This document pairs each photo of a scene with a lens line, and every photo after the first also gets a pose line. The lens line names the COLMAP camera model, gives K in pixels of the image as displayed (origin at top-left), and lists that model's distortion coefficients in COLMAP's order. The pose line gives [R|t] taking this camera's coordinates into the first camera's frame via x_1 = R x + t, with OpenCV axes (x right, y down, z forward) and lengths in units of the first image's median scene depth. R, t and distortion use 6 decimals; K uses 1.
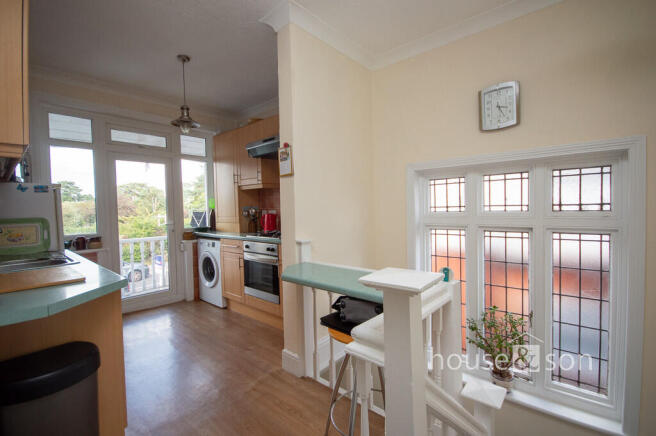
lens RADIAL K [[299.3, 0, 333.9], [0, 299.3, 217.5], [0, 0, 1]] dist [-0.004264, -0.000973]
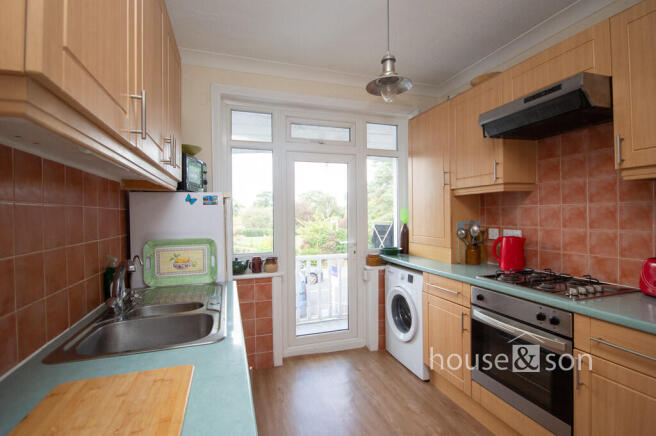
lens RADIAL K [[307.9, 0, 327.1], [0, 307.9, 215.7], [0, 0, 1]] dist [0.003395, 0.000108]
pose [[0.856681, 0.012428, -0.515697, -0.208104], [-0.025309, 0.999518, -0.017955, -0.031909], [0.515225, 0.028433, 0.856583, 0.311755]]
